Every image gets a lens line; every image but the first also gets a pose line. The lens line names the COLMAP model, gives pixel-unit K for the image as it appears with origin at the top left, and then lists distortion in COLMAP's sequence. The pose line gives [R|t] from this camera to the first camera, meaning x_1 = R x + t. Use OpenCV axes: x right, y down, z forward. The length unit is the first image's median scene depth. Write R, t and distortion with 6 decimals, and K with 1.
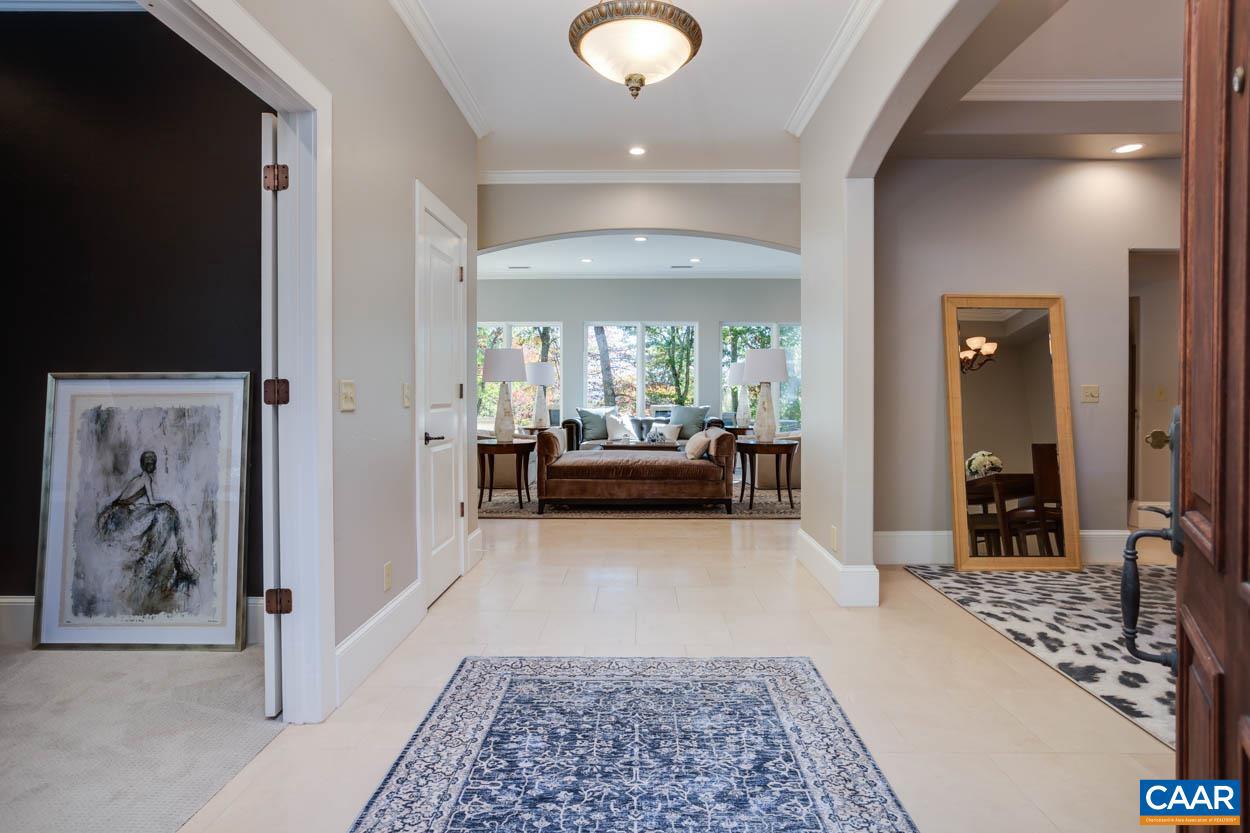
lens RADIAL K [[936.7, 0, 625.2], [0, 936.7, 410.2], [0, 0, 1]] dist [0.000247, 0.019432]
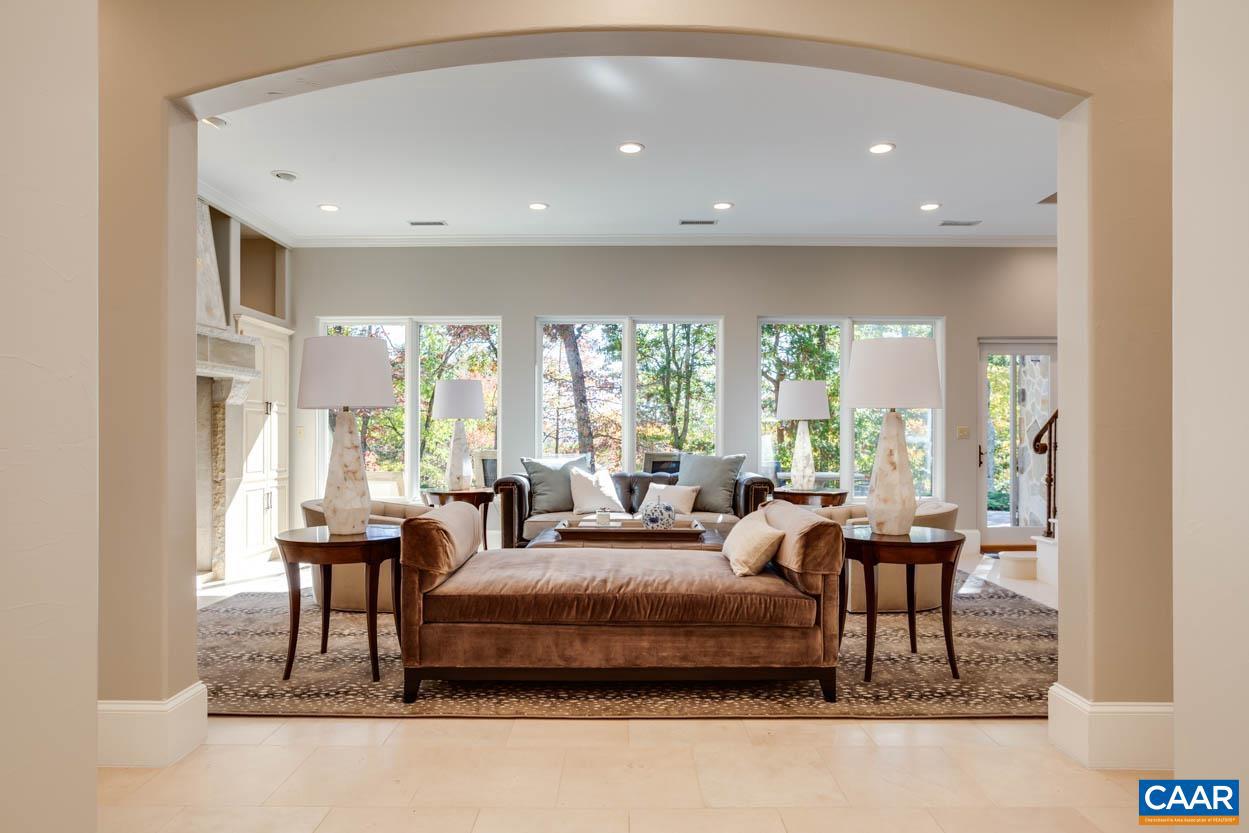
lens RADIAL K [[935.9, 0, 621.5], [0, 935.9, 421.4], [0, 0, 1]] dist [0.000247, 0.019432]
pose [[0.999918, 0.000054, 0.012824, 0.004106], [0.000353, 0.999494, -0.031792, -0.006634], [-0.012819, 0.031794, 0.999412, 0.412897]]
